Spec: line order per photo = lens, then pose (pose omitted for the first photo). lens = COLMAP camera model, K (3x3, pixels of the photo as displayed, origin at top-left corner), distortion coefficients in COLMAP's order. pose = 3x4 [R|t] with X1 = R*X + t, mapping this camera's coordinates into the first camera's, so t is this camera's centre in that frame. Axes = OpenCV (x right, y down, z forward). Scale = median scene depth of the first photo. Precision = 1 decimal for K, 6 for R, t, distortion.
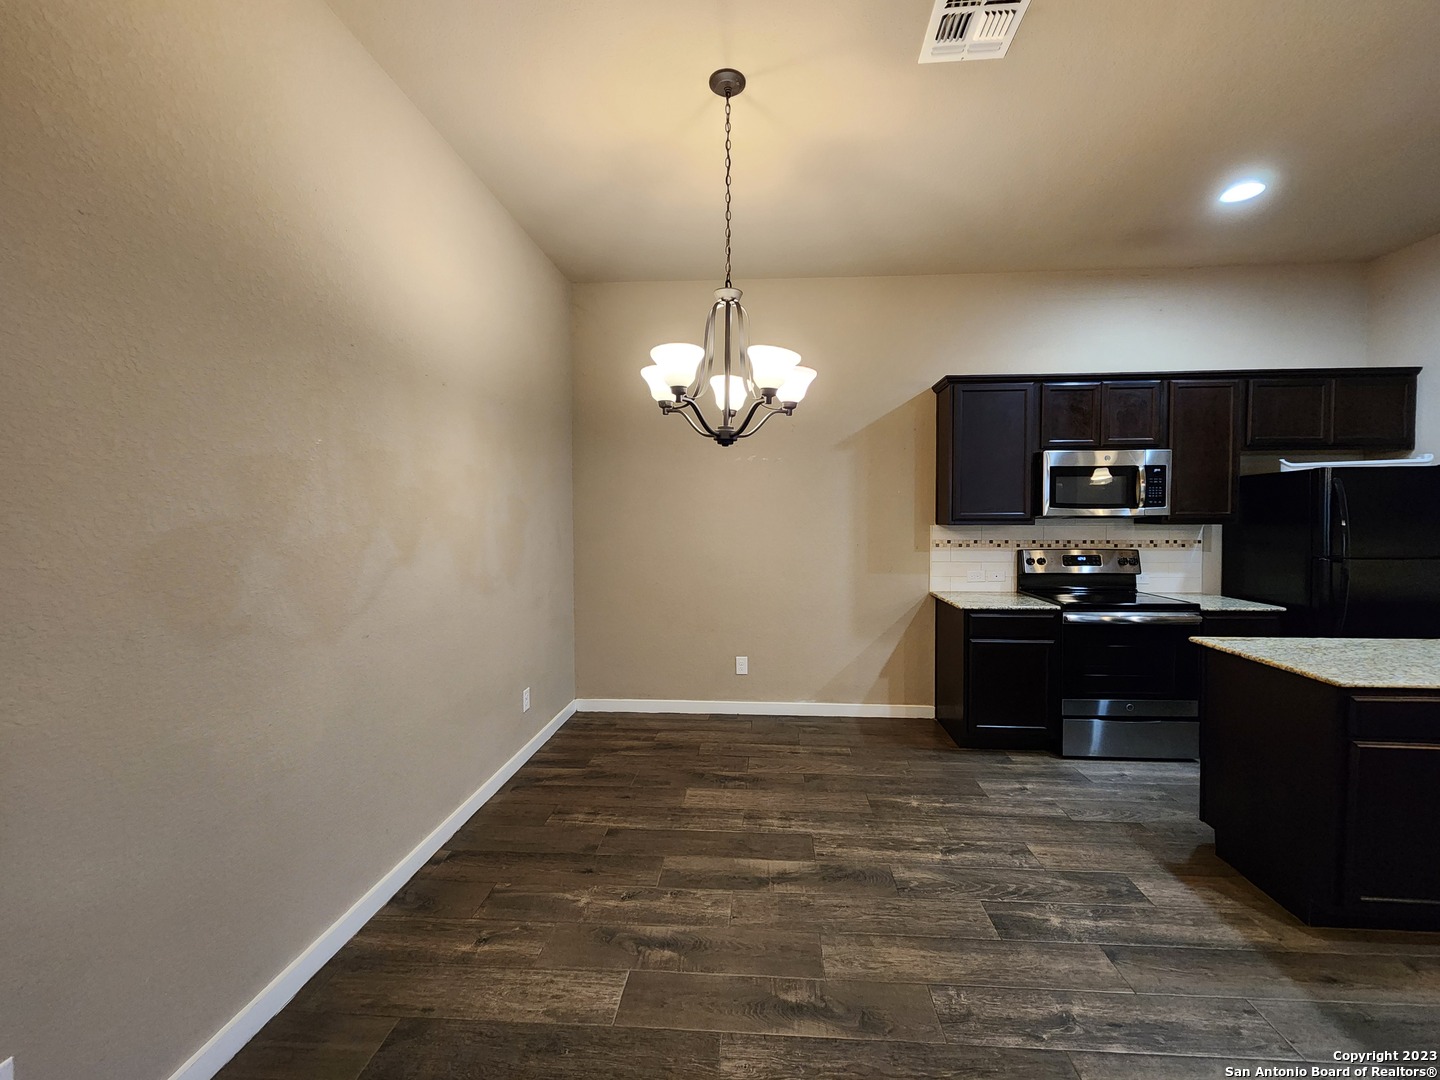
lens RADIAL K [[587.3, 0, 729.3], [0, 587.3, 532.2], [0, 0, 1]] dist [0.004727, -0.003116]
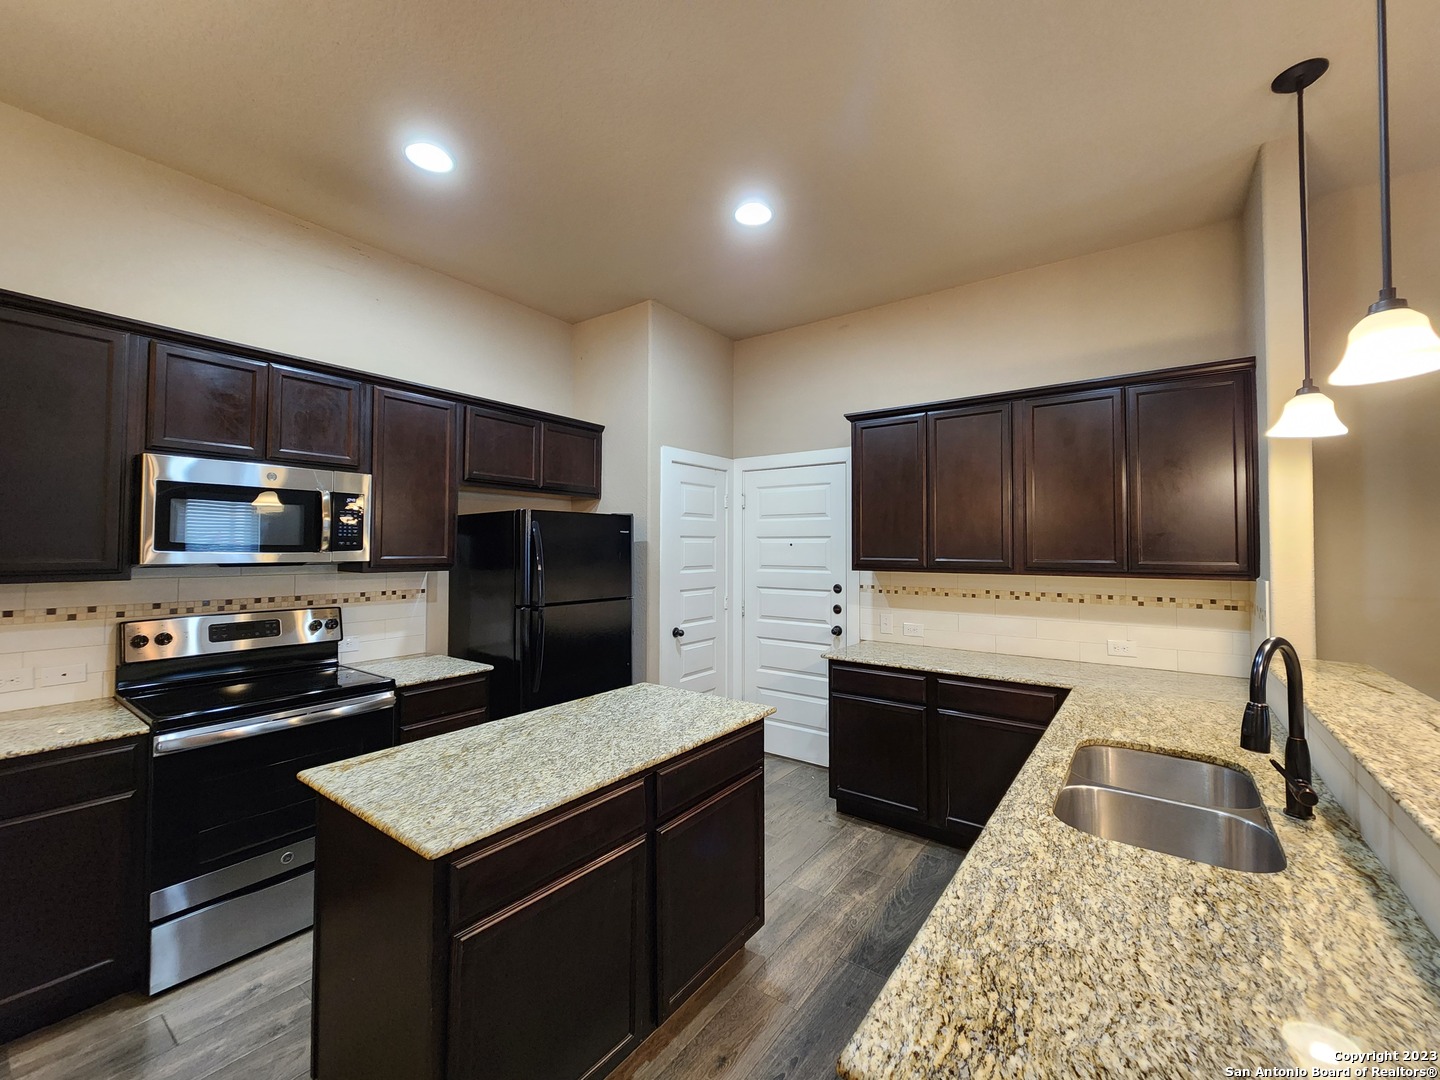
lens RADIAL K [[587.3, 0, 732.2], [0, 587.3, 530.8], [0, 0, 1]] dist [0.004727, -0.003116]
pose [[0.526172, 0.031021, 0.849812, 0.351679], [0.018848, 0.998664, -0.048125, -0.022495], [-0.850169, 0.041339, 0.524884, 0.208730]]
